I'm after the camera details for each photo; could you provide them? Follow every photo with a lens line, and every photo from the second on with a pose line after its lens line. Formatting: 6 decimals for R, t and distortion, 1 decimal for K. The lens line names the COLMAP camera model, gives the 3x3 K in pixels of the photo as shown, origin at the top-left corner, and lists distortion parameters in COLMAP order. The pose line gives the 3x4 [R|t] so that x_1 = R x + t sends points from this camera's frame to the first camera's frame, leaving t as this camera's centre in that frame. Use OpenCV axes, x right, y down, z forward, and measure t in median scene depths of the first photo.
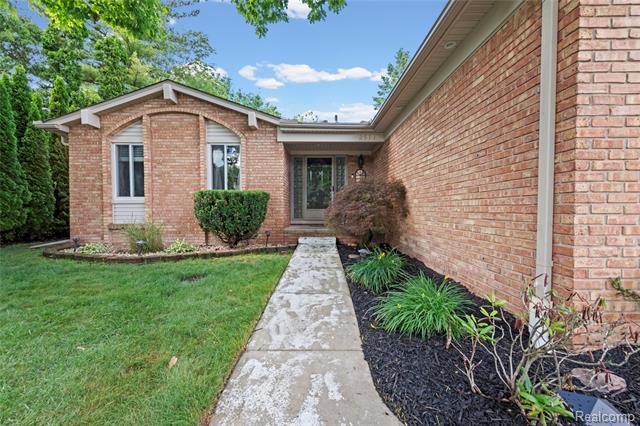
lens RADIAL K [[255.3, 0, 320.0], [0, 255.3, 213.0], [0, 0, 1]] dist [0.003348, 0.000269]
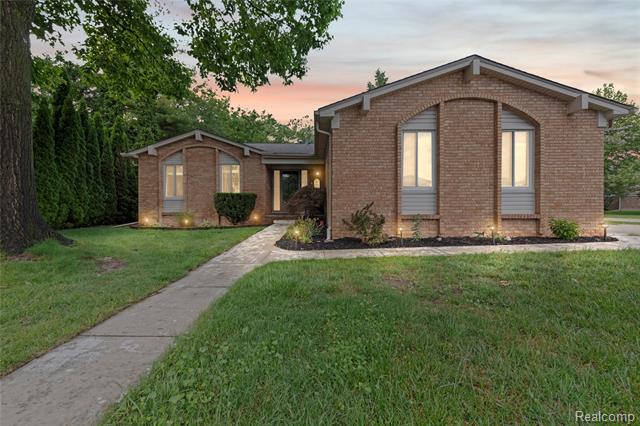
lens RADIAL K [[257.4, 0, 320.0], [0, 257.4, 213.0], [0, 0, 1]] dist [0.000689, 0.000011]
pose [[0.999999, 0.000030, 0.001499, 0.220264], [-0.000030, 1.000000, -0.000233, 0.047655], [-0.001499, 0.000233, 0.999999, -0.714543]]
